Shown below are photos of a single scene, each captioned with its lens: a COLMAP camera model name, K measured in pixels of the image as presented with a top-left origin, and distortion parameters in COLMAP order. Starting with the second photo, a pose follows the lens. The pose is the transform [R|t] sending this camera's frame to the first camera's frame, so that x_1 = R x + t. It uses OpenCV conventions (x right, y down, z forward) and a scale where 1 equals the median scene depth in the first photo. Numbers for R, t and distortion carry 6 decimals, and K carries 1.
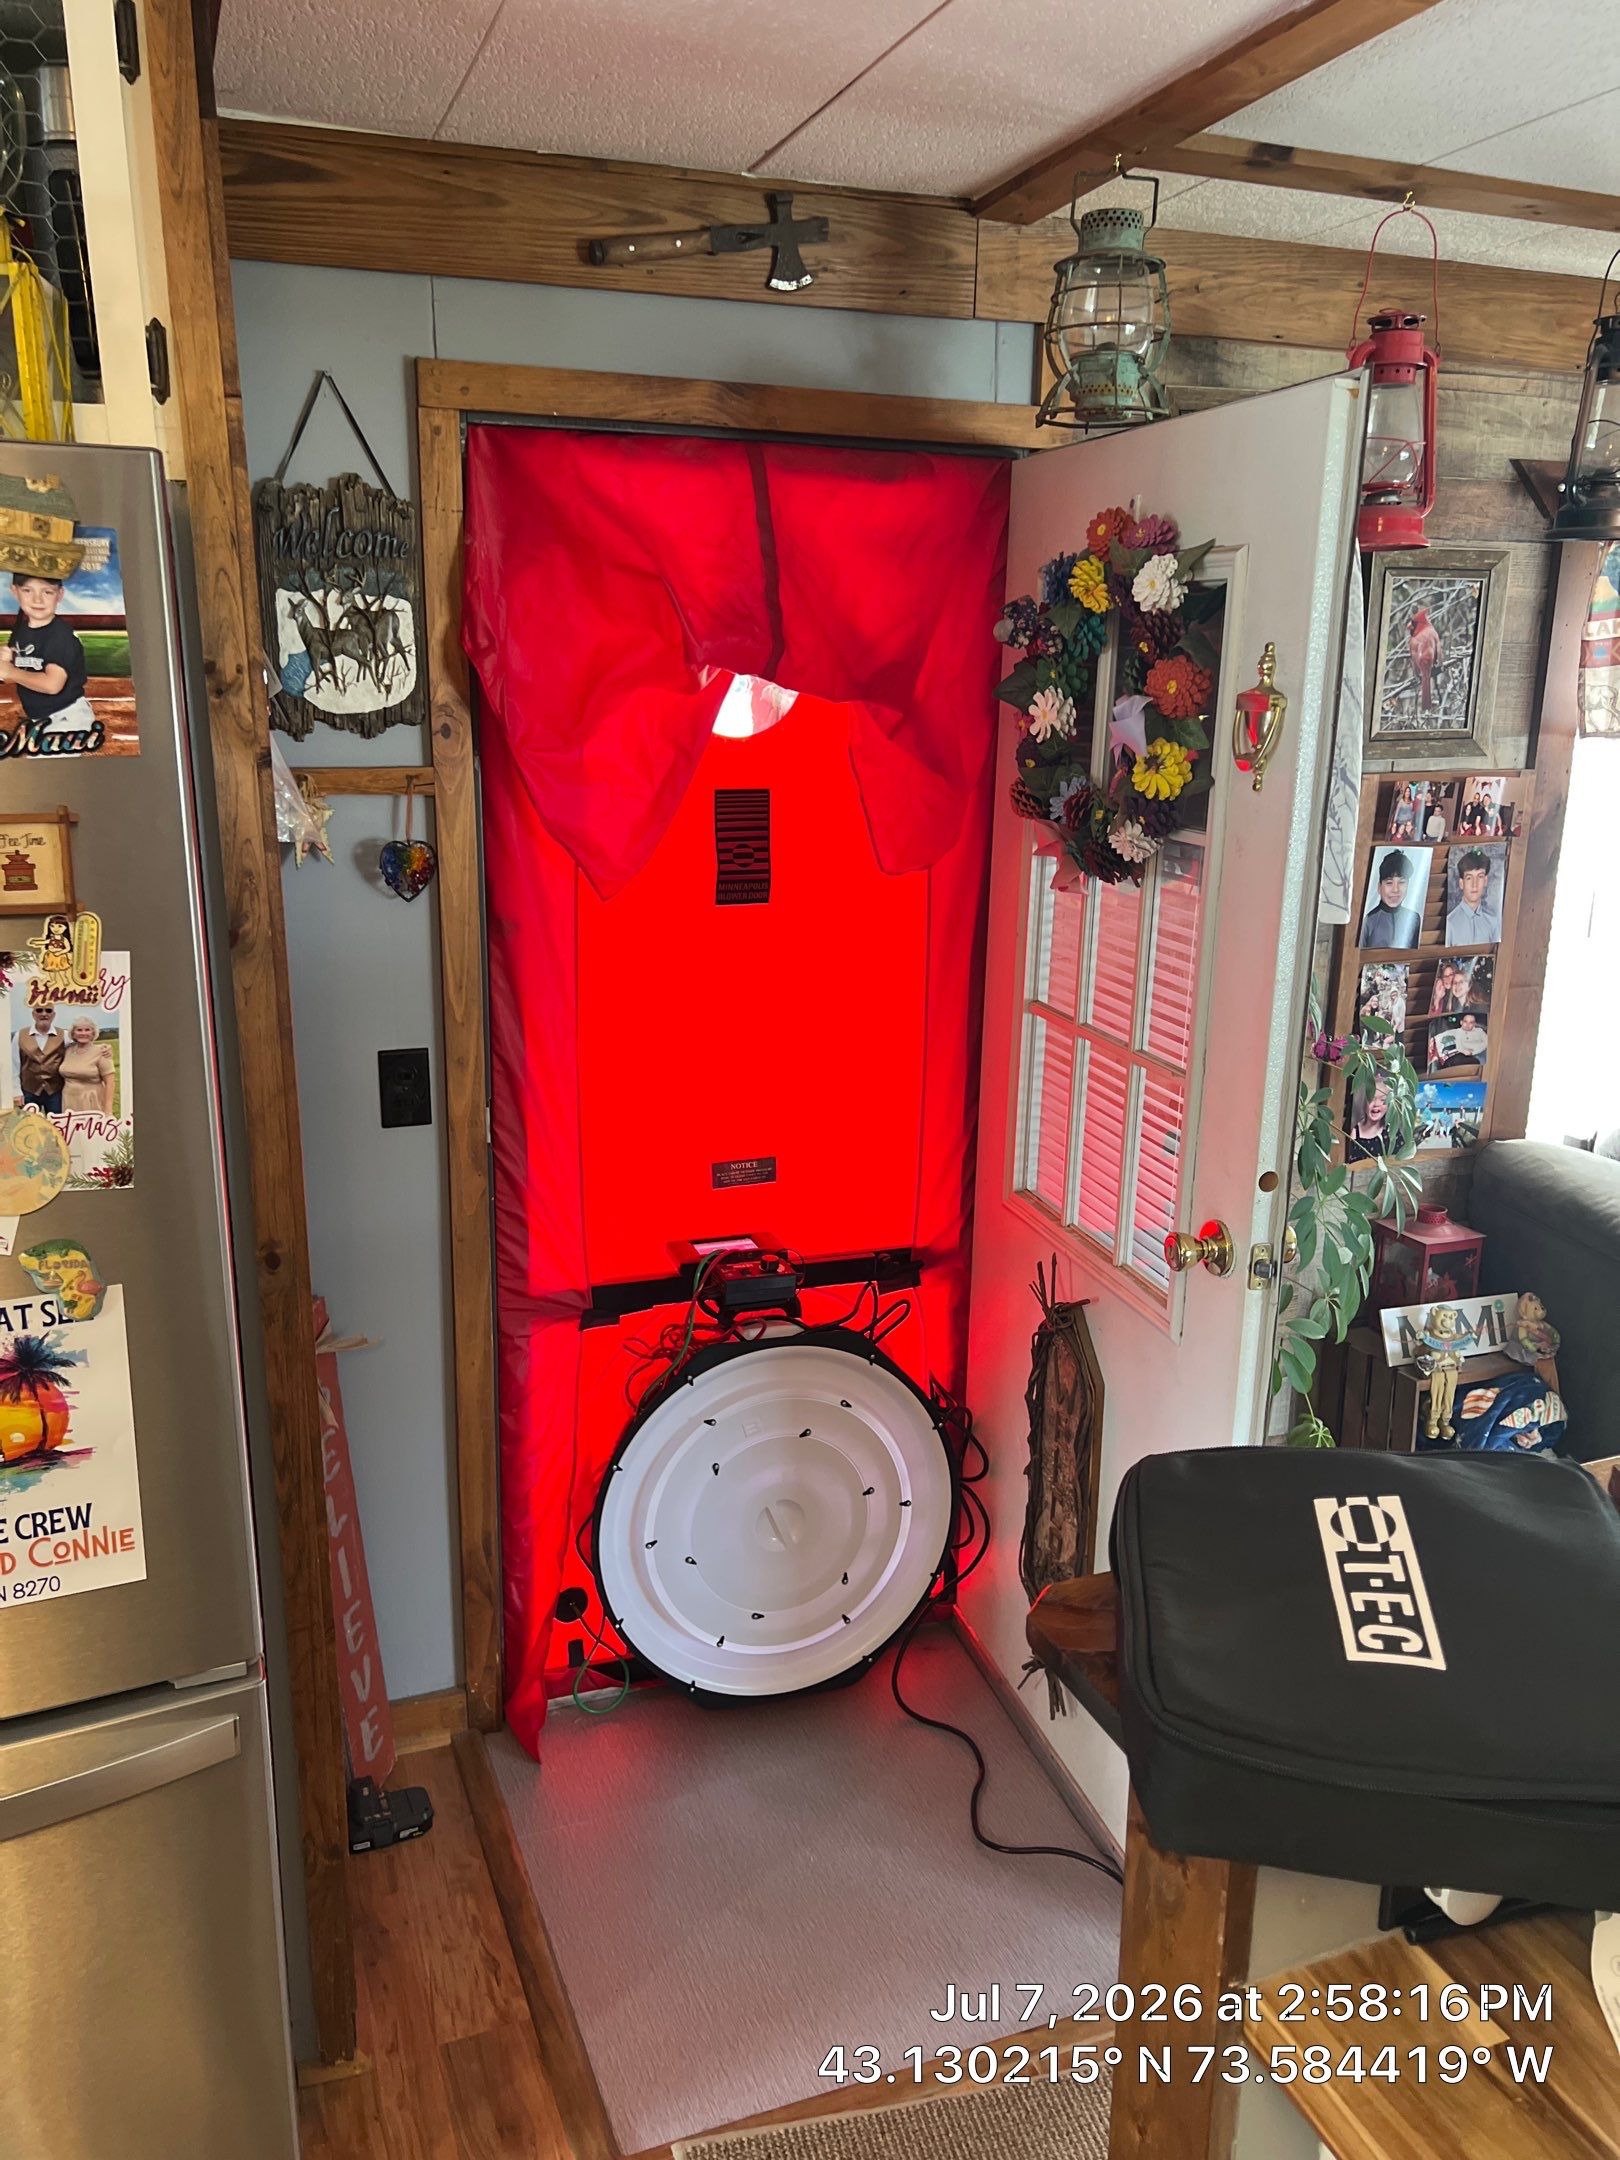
lens RADIAL K [[1630.0, 0, 805.9], [0, 1630.0, 1079.2], [0, 0, 1]] dist [0.046623, -0.058990]
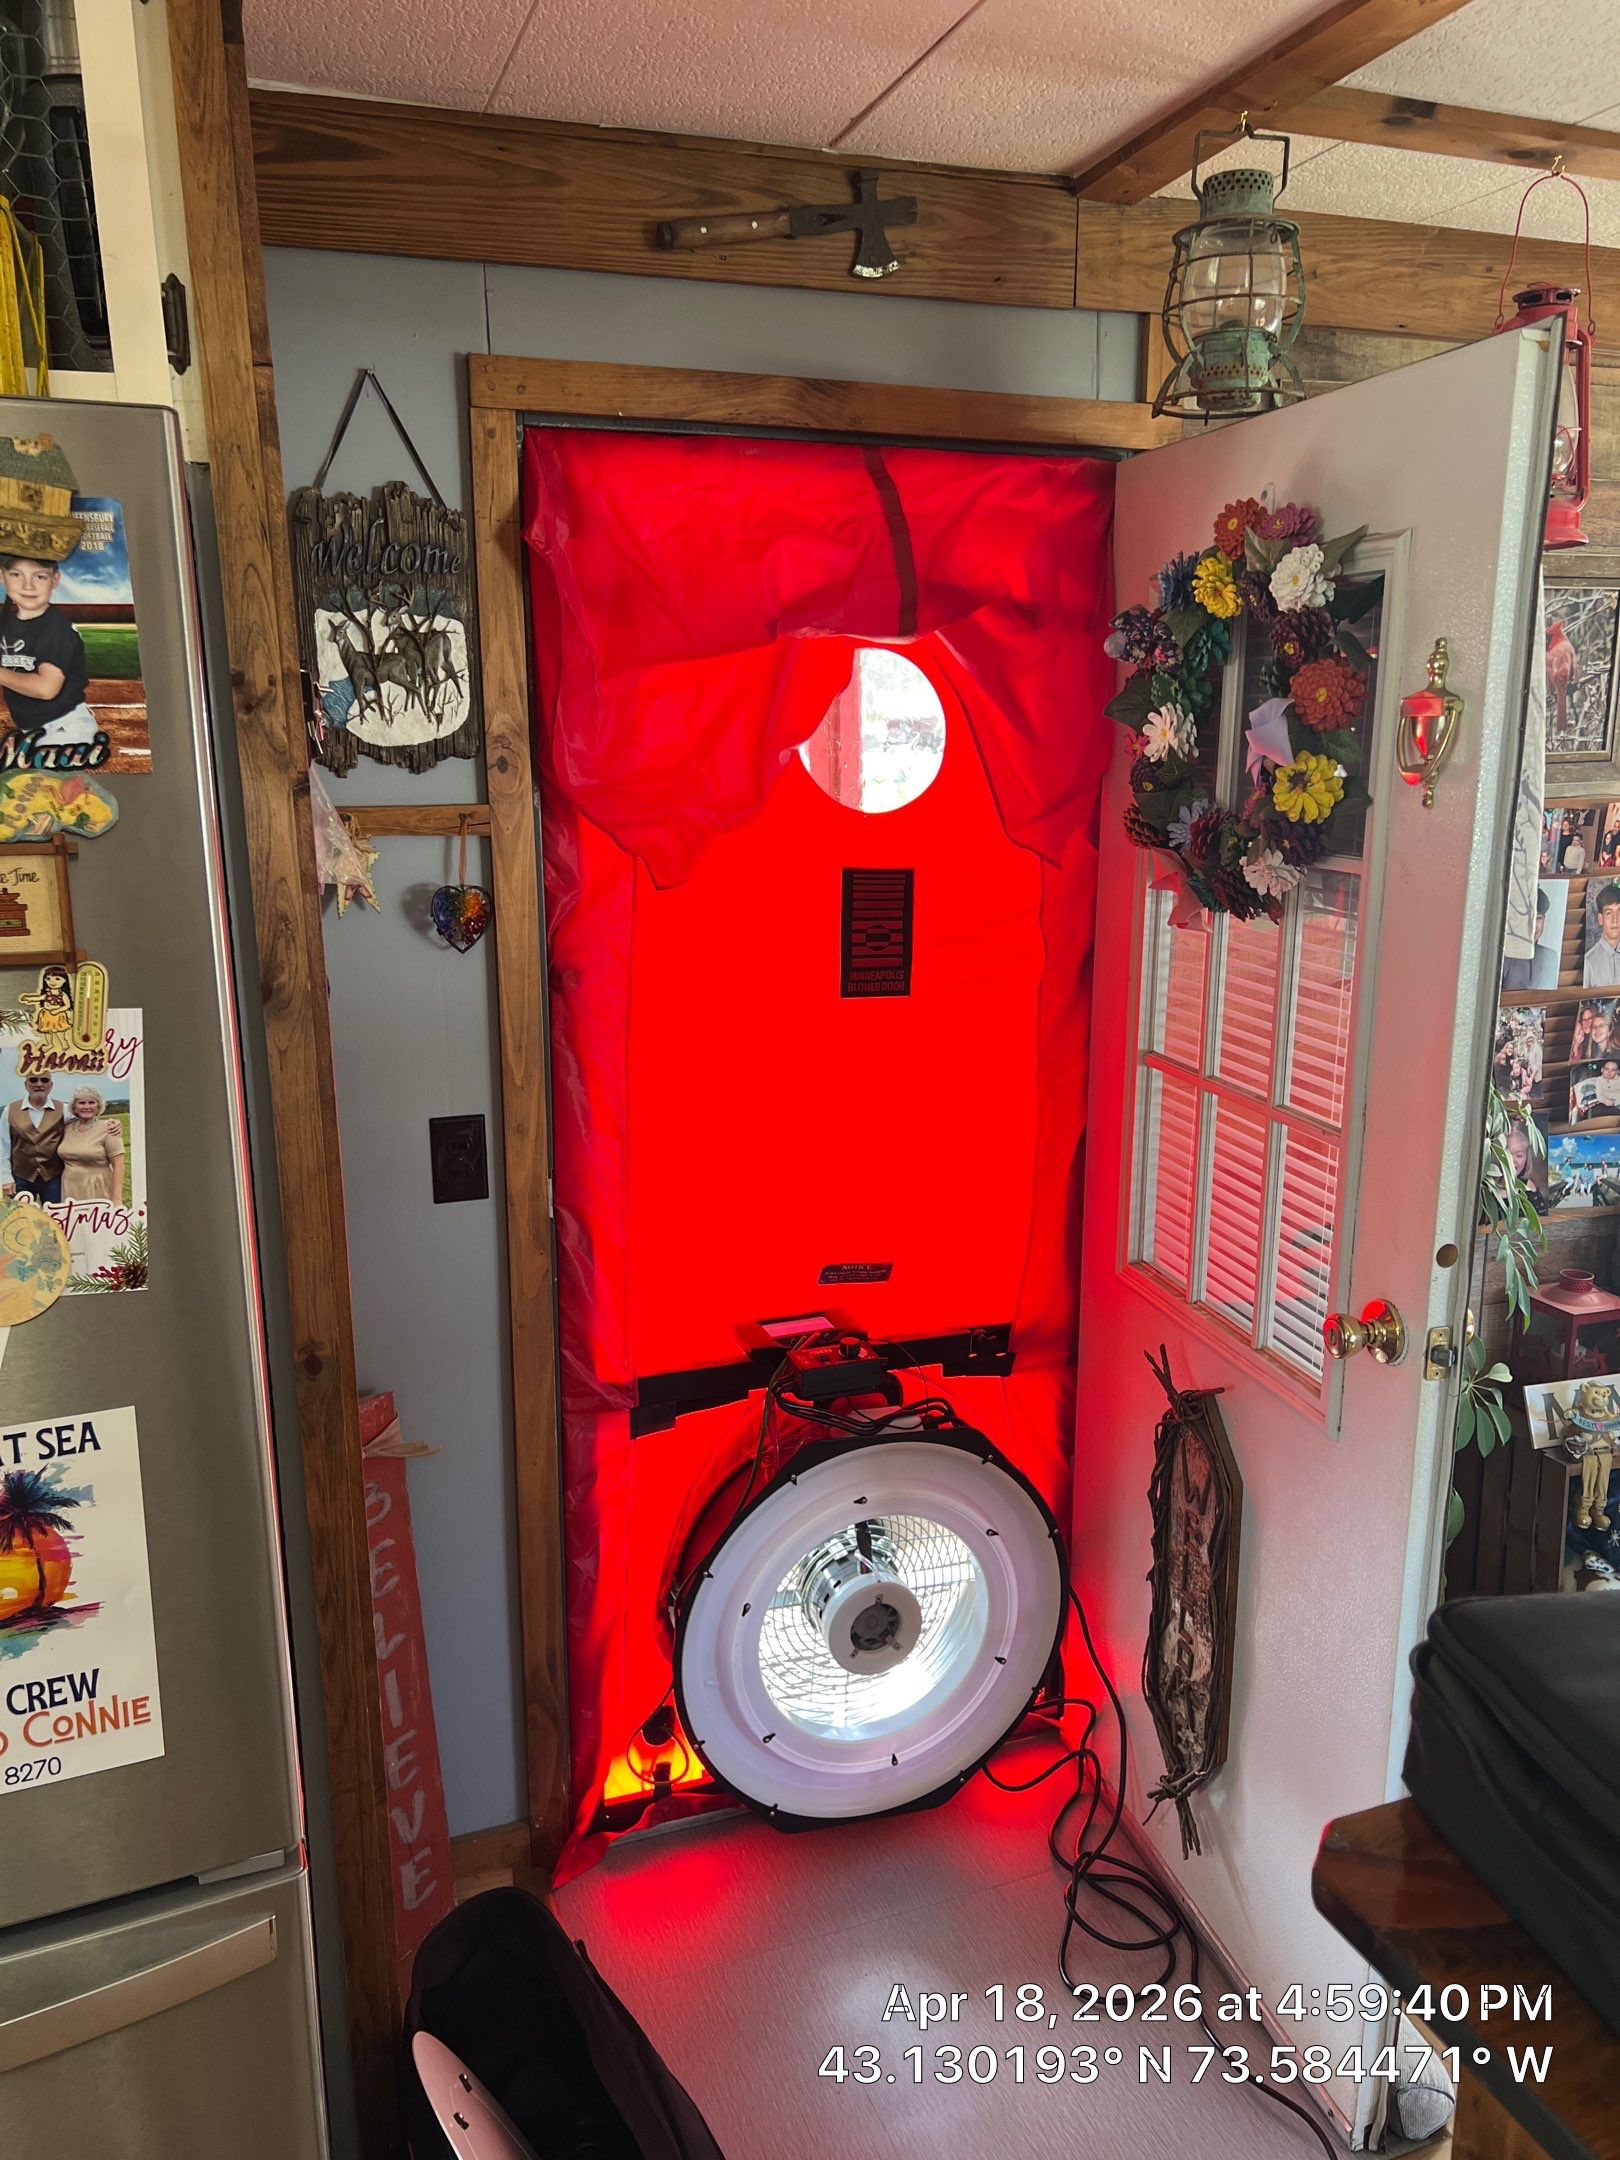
lens RADIAL K [[1630.0, 0, 817.8], [0, 1630.0, 1084.8], [0, 0, 1]] dist [0.046623, -0.058990]
pose [[0.999748, -0.014554, -0.017077, -0.033871], [0.014003, 0.999392, -0.031933, -0.004556], [0.017532, 0.031685, 0.999344, 0.108351]]
